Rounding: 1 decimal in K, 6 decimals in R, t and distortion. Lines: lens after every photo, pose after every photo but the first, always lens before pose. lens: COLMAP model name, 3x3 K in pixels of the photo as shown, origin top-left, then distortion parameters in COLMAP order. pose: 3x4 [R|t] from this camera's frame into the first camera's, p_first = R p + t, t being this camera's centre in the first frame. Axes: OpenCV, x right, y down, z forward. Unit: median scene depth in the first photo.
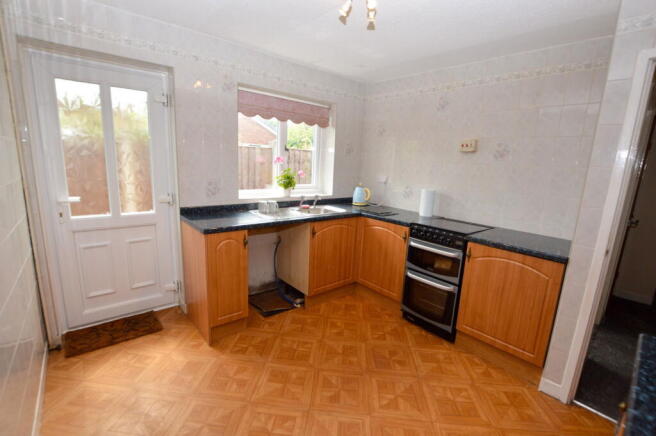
lens RADIAL K [[294.3, 0, 330.9], [0, 294.3, 220.6], [0, 0, 1]] dist [-0.032010, 0.000818]
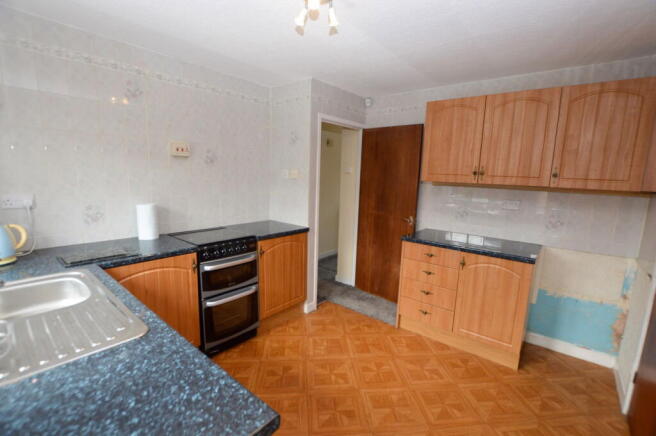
lens RADIAL K [[294.3, 0, 328.9], [0, 294.3, 223.0], [0, 0, 1]] dist [-0.032010, 0.000818]
pose [[-0.160387, -0.212867, 0.963828, -0.576085], [0.157119, 0.958512, 0.237839, -0.197001], [-0.974469, 0.189582, -0.120288, 0.760458]]
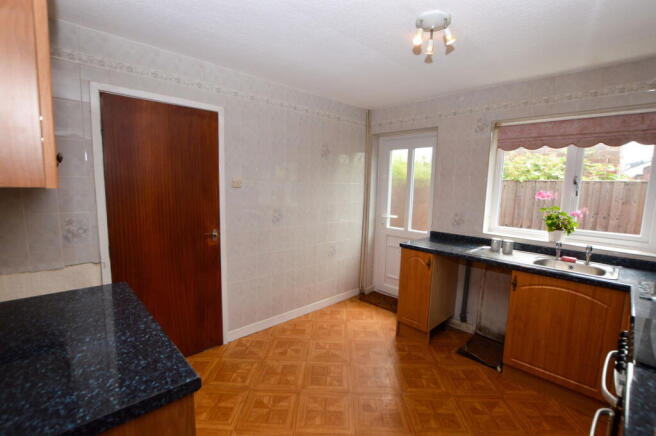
lens RADIAL K [[294.3, 0, 329.7], [0, 294.3, 218.1], [0, 0, 1]] dist [-0.032010, 0.000818]
pose [[0.056091, 0.068298, -0.996087, 0.729136], [-0.217915, 0.974443, 0.054542, -0.070921], [0.974355, 0.214002, 0.069541, 0.453624]]
